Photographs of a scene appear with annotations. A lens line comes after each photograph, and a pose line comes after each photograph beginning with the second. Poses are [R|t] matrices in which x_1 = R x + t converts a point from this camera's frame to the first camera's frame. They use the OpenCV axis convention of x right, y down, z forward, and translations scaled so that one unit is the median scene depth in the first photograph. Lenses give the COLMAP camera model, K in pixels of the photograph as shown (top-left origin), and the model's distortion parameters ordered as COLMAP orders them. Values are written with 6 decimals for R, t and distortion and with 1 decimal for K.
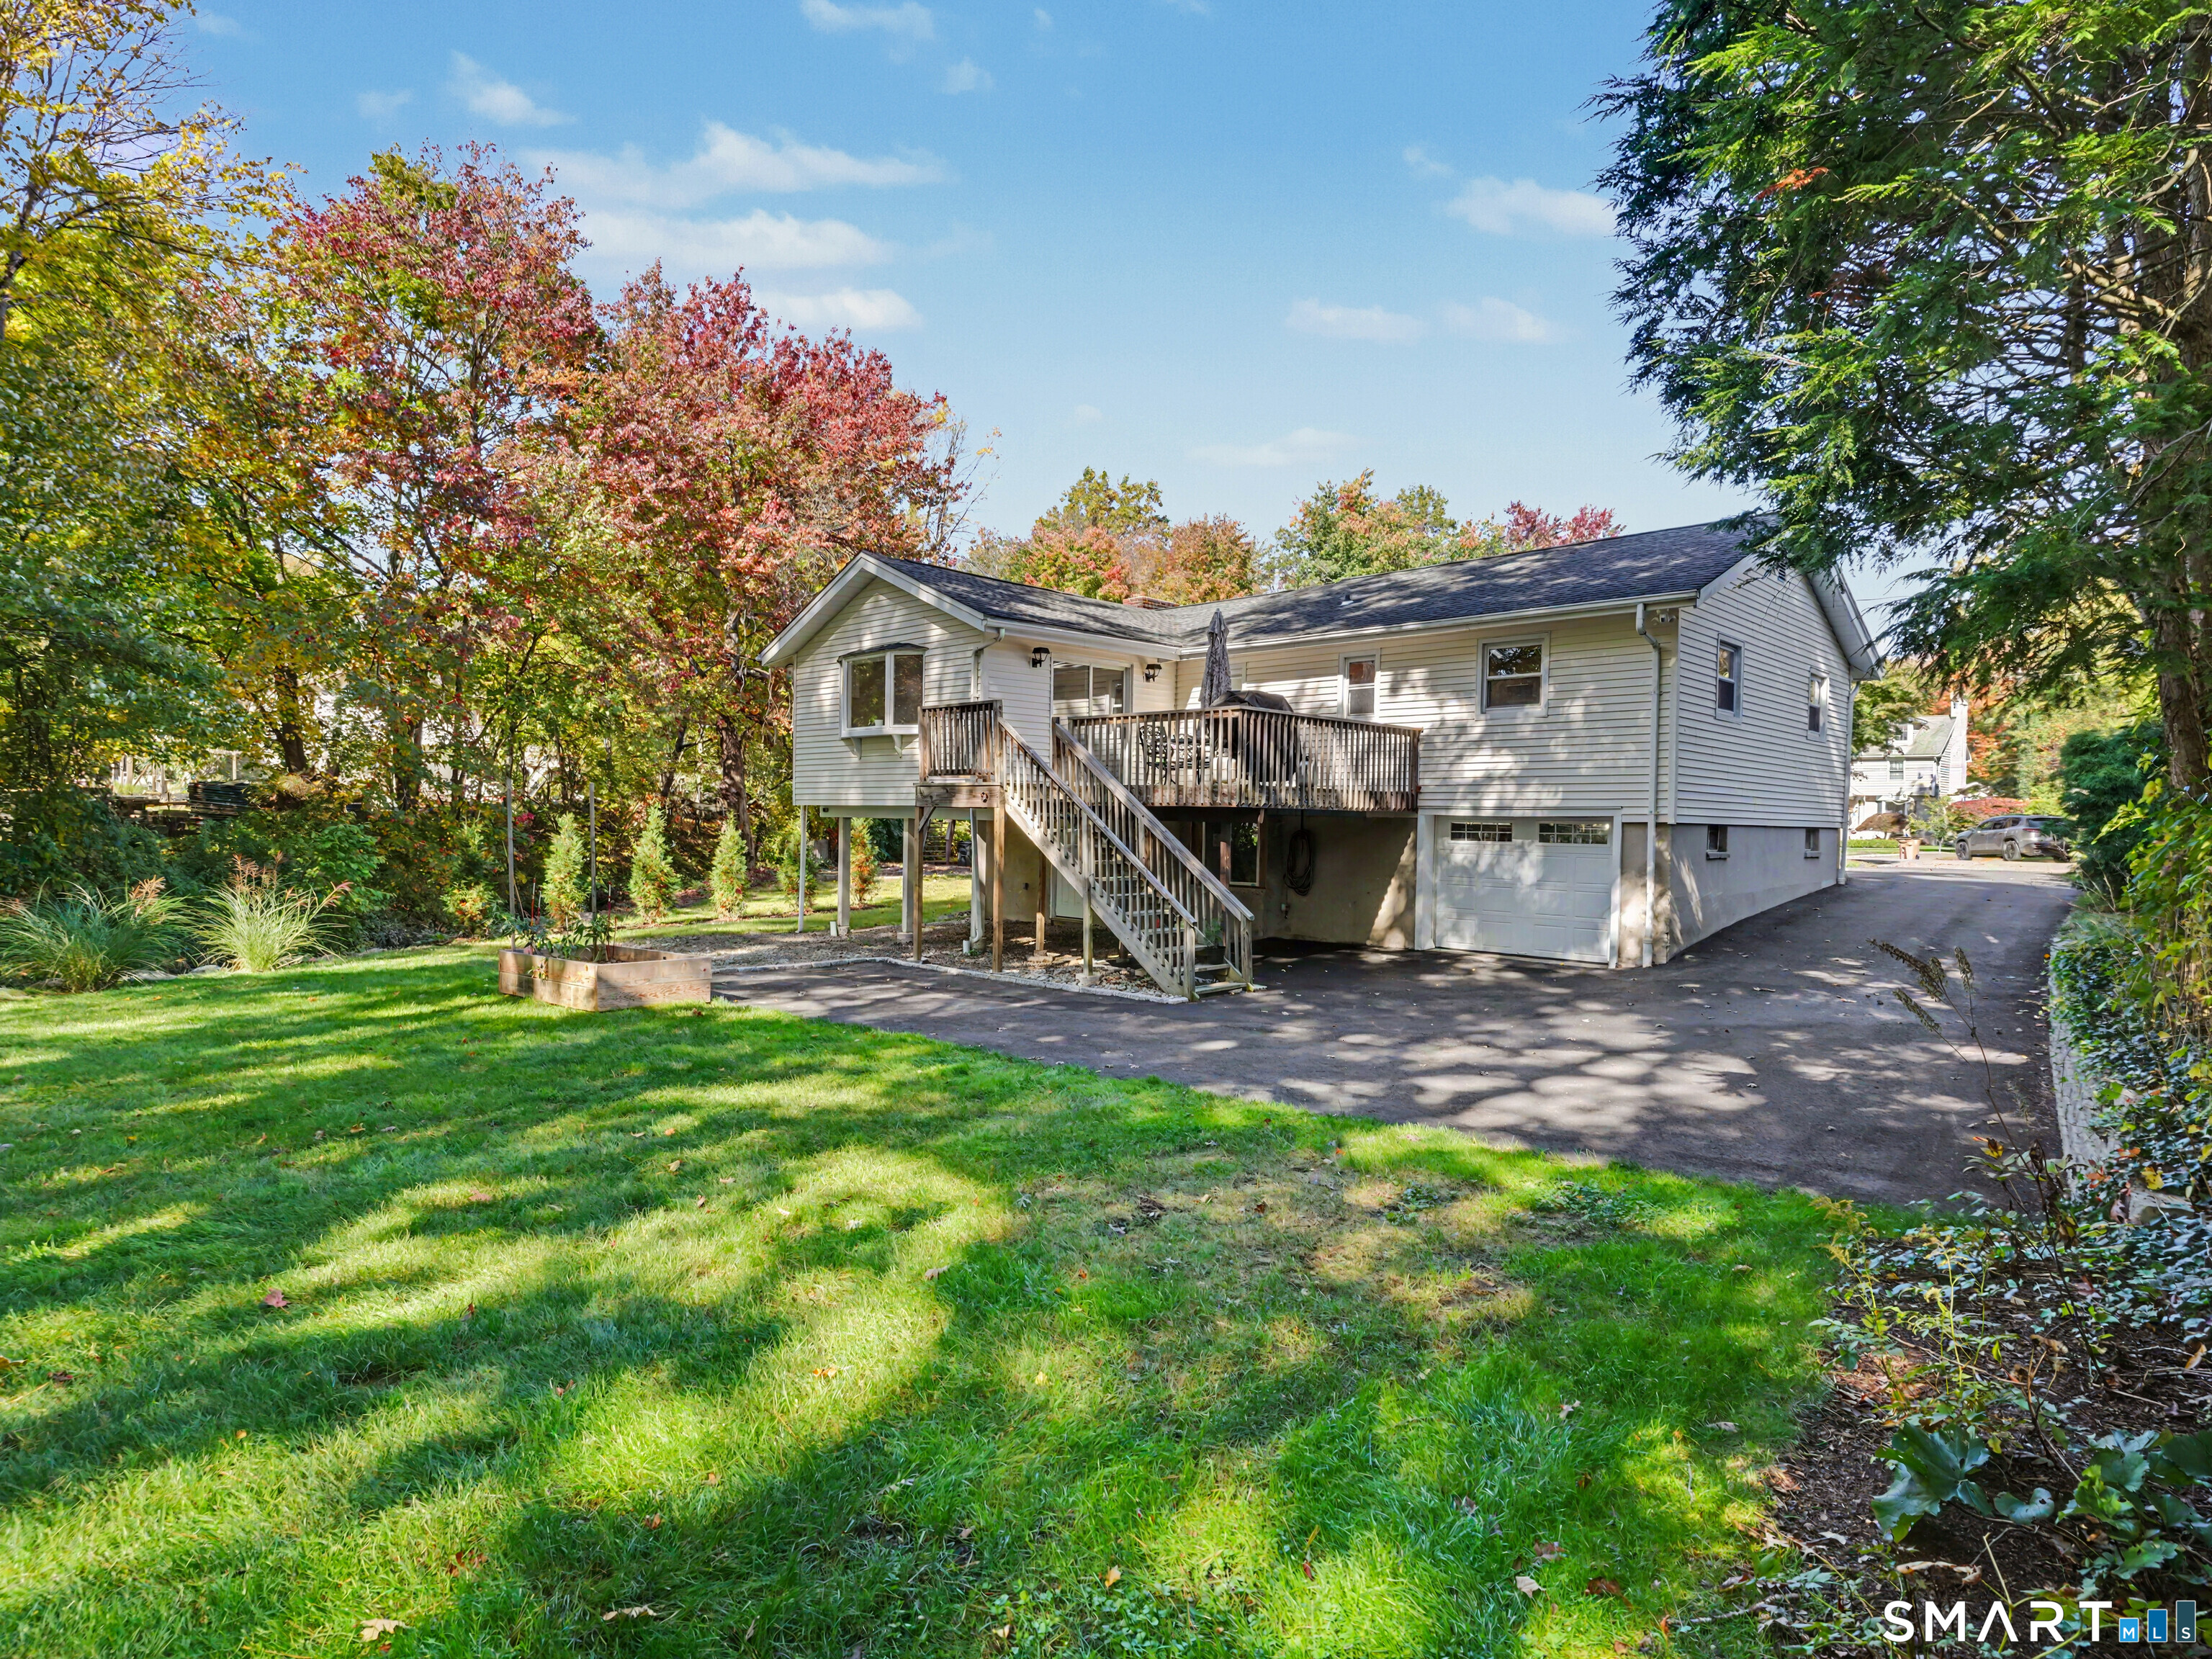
lens RADIAL K [[1226.3, 0, 1112.7], [0, 1226.3, 847.0], [0, 0, 1]] dist [-0.001235, -0.001011]
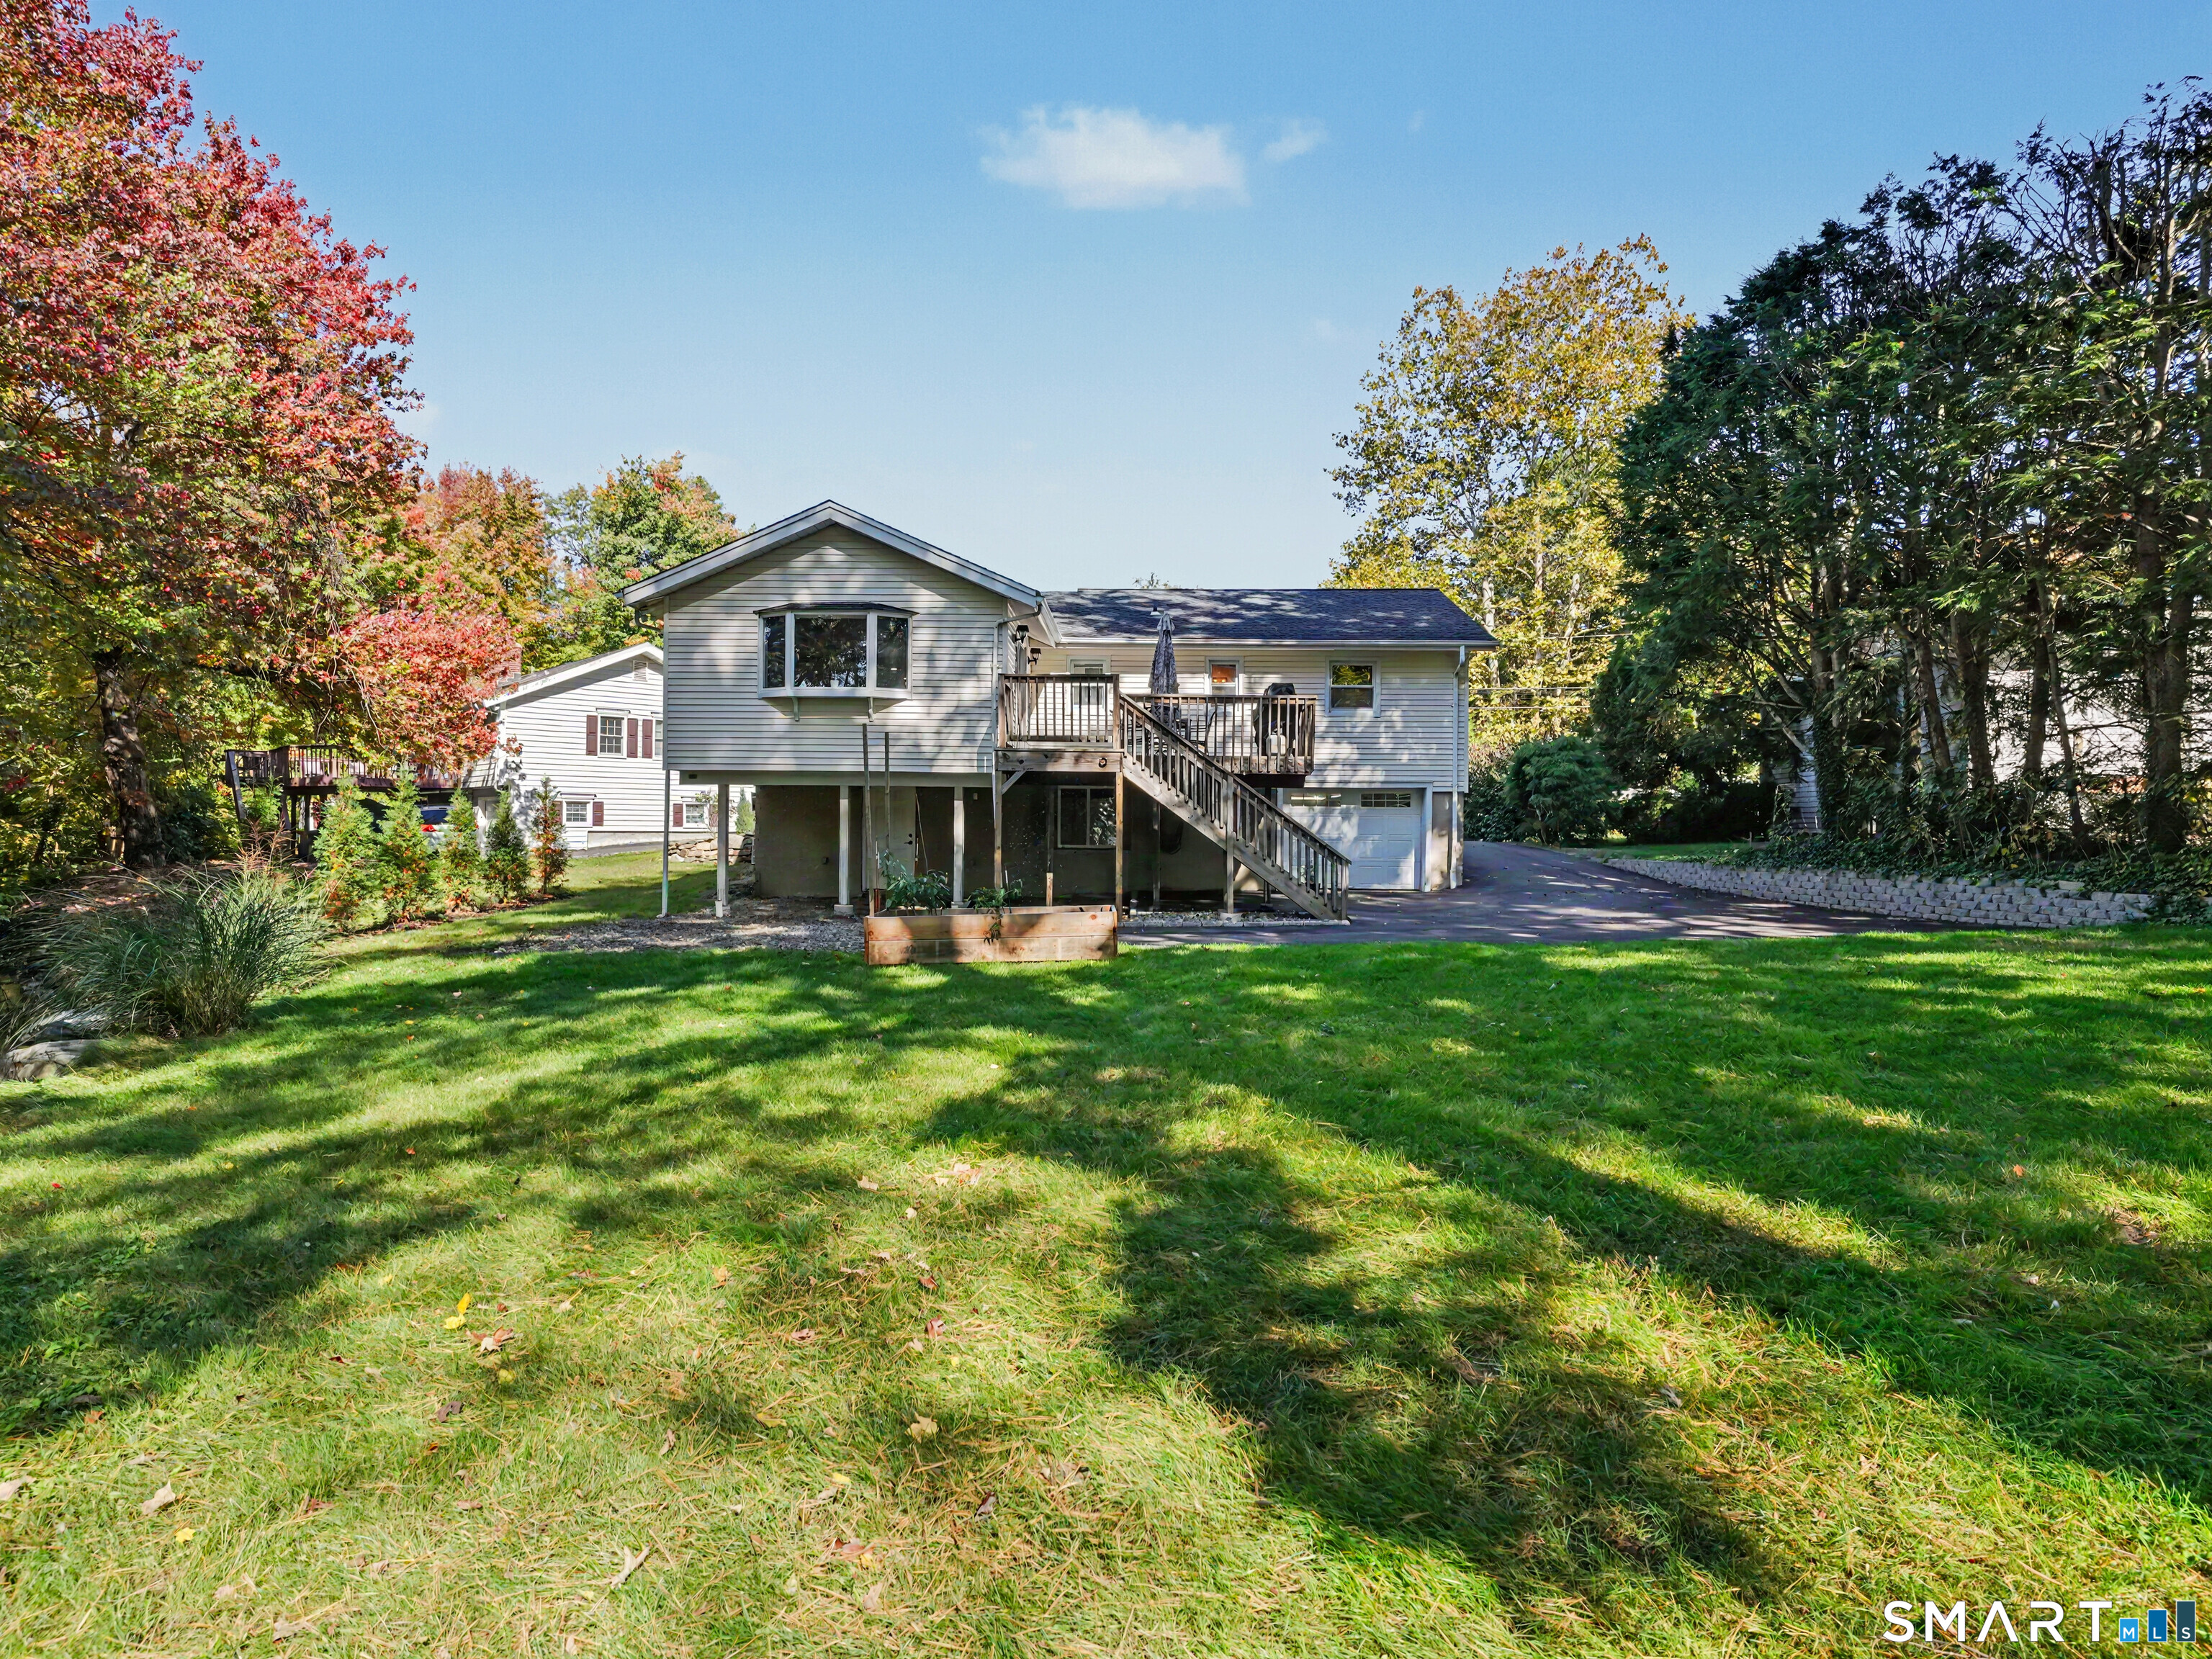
lens RADIAL K [[1226.3, 0, 1112.7], [0, 1226.3, 847.0], [0, 0, 1]] dist [-0.001235, -0.001011]
pose [[0.711167, -0.018348, 0.702784, -0.821609], [0.018509, 0.999802, 0.007373, 0.025422], [-0.702780, 0.007765, 0.711365, 0.208587]]
